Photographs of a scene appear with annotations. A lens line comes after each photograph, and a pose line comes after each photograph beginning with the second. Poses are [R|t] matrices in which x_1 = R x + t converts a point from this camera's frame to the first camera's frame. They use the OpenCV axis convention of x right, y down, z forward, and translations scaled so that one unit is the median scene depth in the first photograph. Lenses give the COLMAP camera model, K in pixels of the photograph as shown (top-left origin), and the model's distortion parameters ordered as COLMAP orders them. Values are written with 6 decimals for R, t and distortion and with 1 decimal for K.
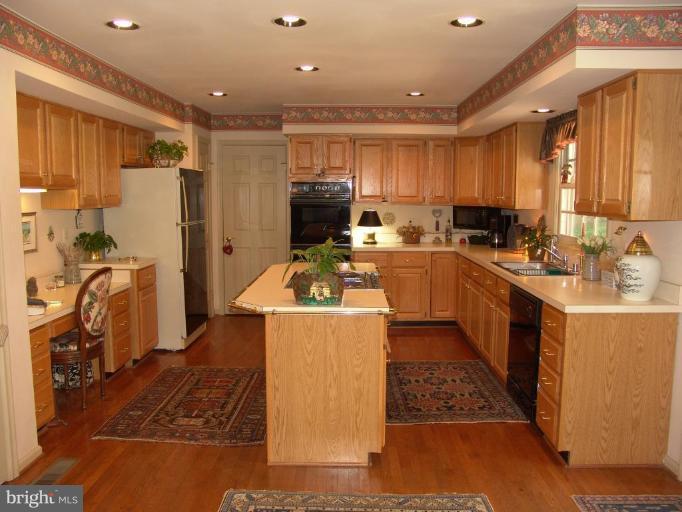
lens RADIAL K [[568.0, 0, 340.3], [0, 568.0, 259.6], [0, 0, 1]] dist [-0.132433, 0.085618]
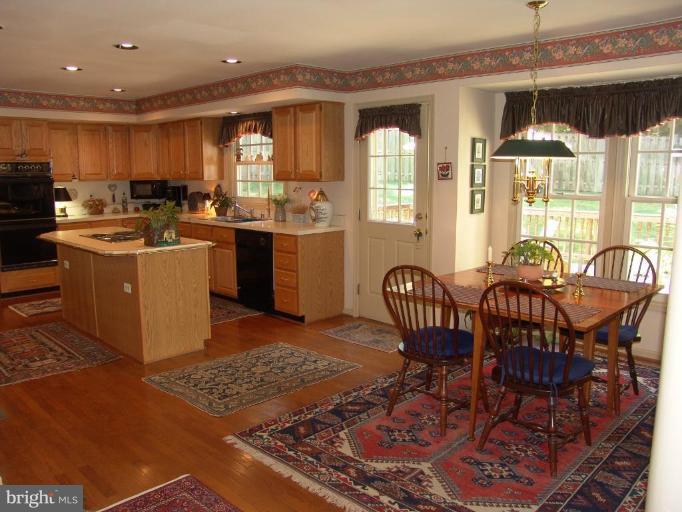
lens RADIAL K [[568.0, 0, 342.5], [0, 568.0, 254.9], [0, 0, 1]] dist [-0.132433, 0.085618]
pose [[0.685058, -0.113143, 0.719649, -0.453673], [0.088974, 0.993465, 0.071495, 0.023237], [-0.723035, 0.015052, 0.690648, -0.197134]]
